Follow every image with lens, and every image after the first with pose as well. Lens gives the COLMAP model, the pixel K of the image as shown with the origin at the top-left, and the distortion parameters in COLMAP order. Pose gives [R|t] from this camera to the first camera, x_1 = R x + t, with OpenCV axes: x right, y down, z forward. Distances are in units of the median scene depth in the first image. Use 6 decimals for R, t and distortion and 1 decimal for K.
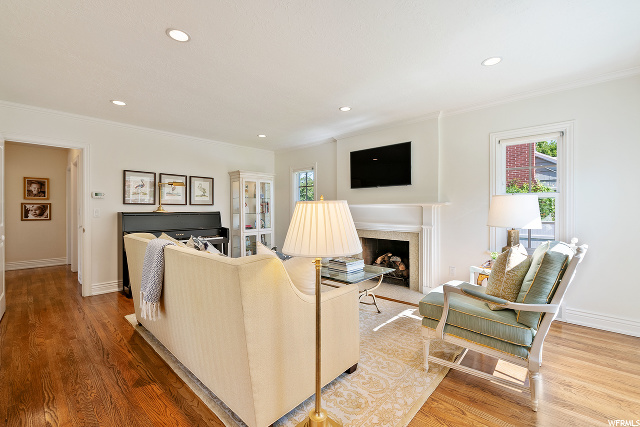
lens RADIAL K [[274.6, 0, 320.2], [0, 274.6, 211.5], [0, 0, 1]] dist [-0.002631, -0.000454]
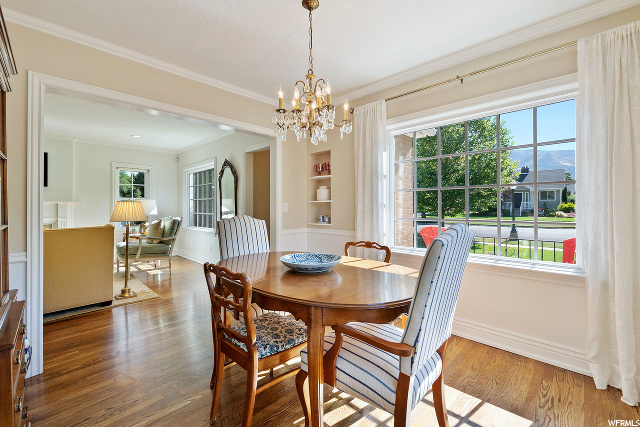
lens RADIAL K [[275.5, 0, 321.7], [0, 275.5, 208.4], [0, 0, 1]] dist [0.000142, 0.000023]
pose [[0.040819, 0.005207, 0.999153, -1.027610], [0.011367, 0.999919, -0.005675, 0.028913], [-0.999102, 0.011589, 0.040756, -0.364432]]
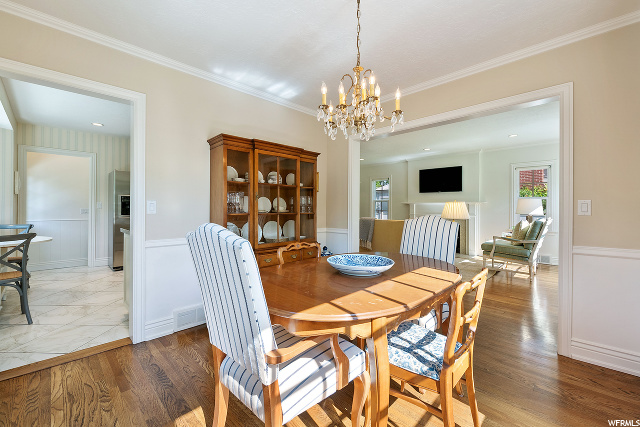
lens RADIAL K [[275.5, 0, 321.3], [0, 275.5, 207.0], [0, 0, 1]] dist [0.000142, 0.000023]
pose [[0.999608, 0.006177, -0.027317, -0.561945], [-0.006436, 0.999935, -0.009380, 0.023723], [0.027257, 0.009552, 0.999583, -0.824817]]
